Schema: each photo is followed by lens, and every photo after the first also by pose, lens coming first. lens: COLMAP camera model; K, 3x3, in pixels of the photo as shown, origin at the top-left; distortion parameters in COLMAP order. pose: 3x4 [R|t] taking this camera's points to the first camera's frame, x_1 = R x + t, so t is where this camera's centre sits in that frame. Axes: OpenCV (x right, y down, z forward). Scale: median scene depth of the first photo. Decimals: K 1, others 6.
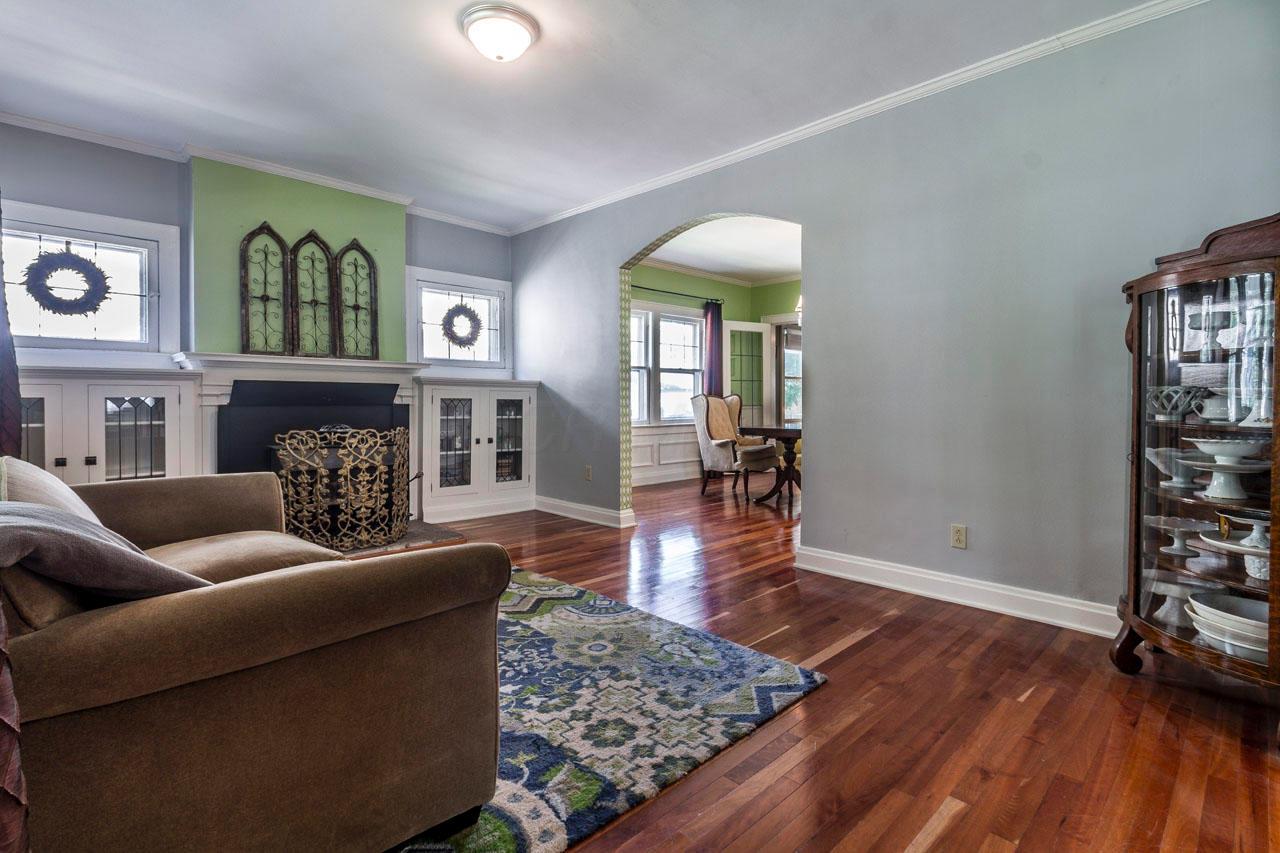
lens RADIAL K [[622.3, 0, 646.5], [0, 622.3, 419.4], [0, 0, 1]] dist [-0.003152, 0.000608]
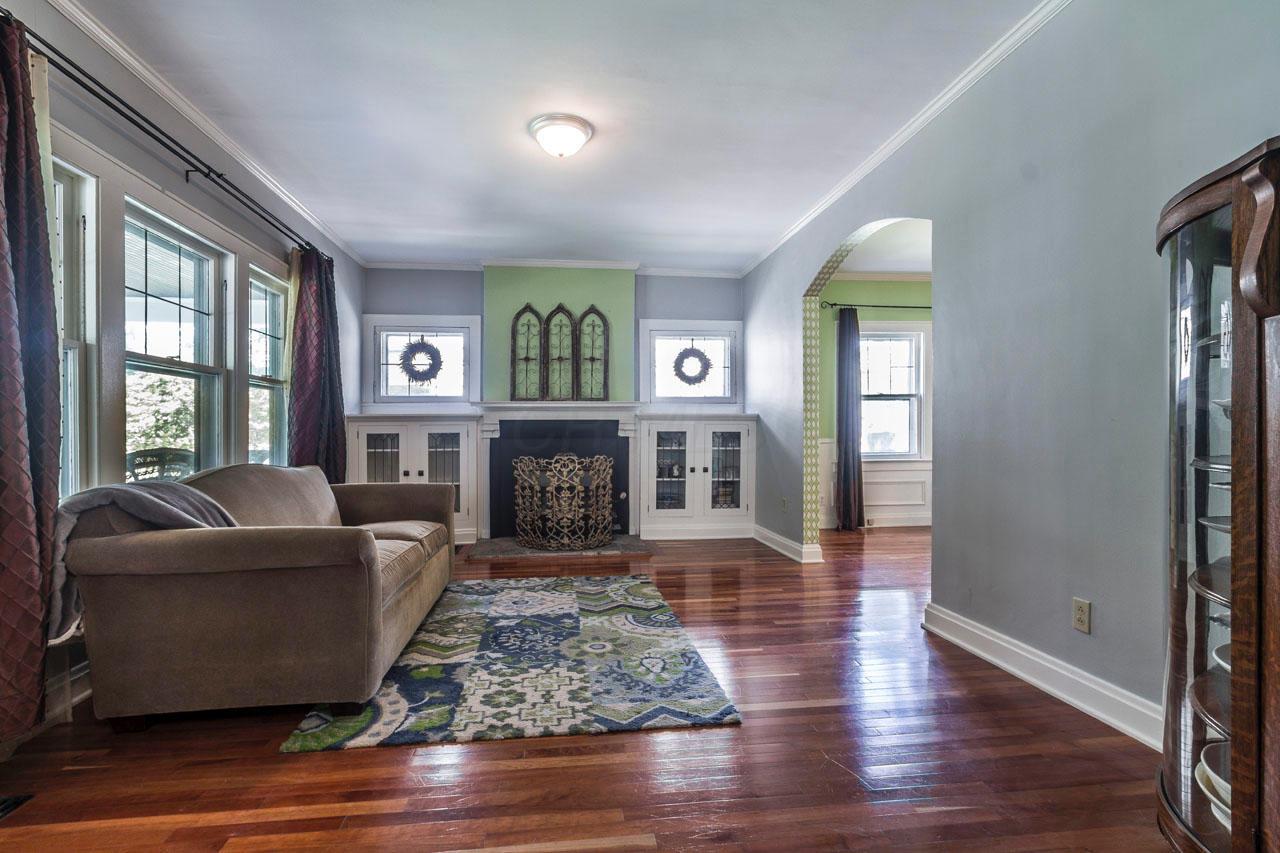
lens RADIAL K [[622.3, 0, 634.7], [0, 622.3, 449.2], [0, 0, 1]] dist [-0.003152, 0.000608]
pose [[0.784572, 0.007548, -0.619992, 0.444972], [-0.011576, 0.999930, -0.002476, 0.002474], [0.619930, 0.009119, 0.784604, 0.088695]]
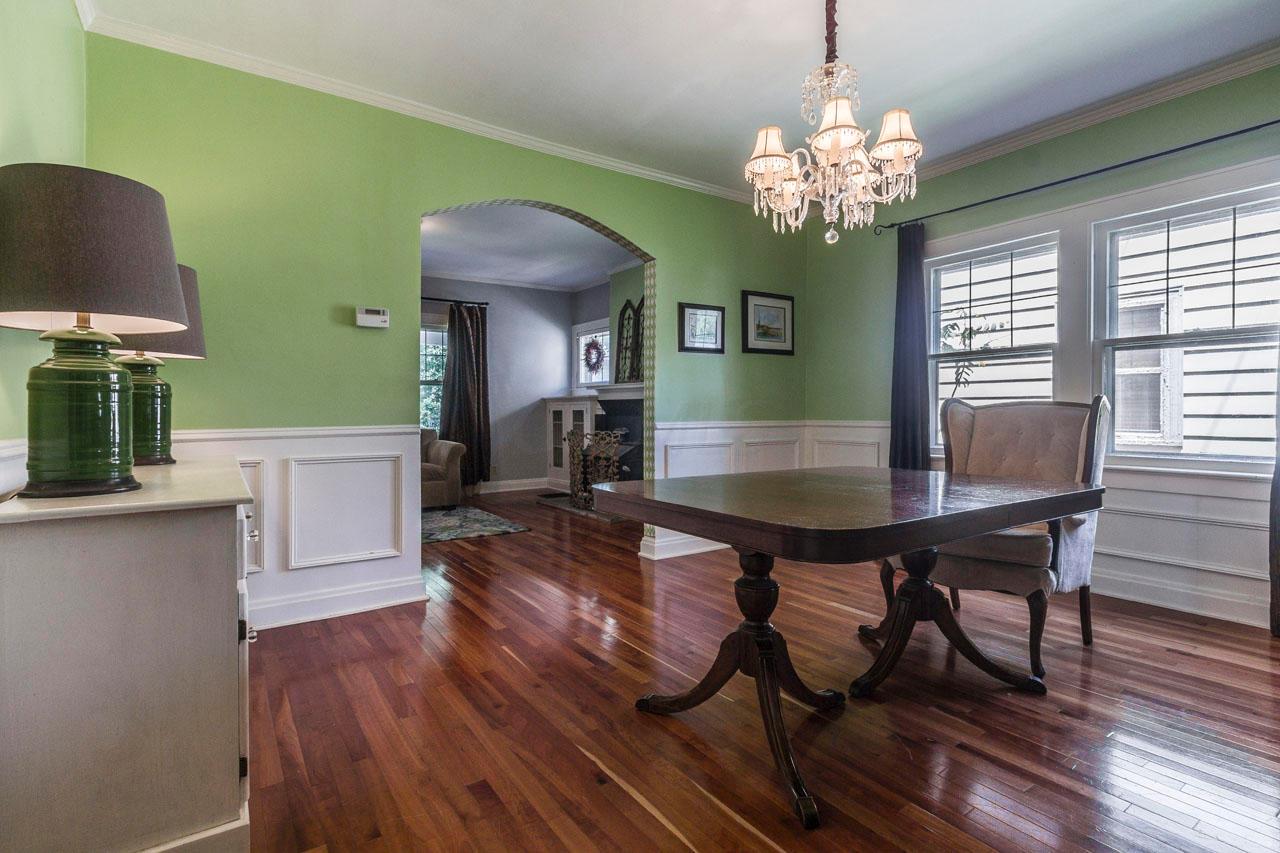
lens RADIAL K [[622.3, 0, 627.1], [0, 622.3, 420.2], [0, 0, 1]] dist [-0.003152, 0.000608]
pose [[-0.181991, 0.025050, -0.982981, 1.052522], [-0.008588, 0.999597, 0.027064, -0.054766], [0.983263, 0.013367, -0.181702, 1.398040]]
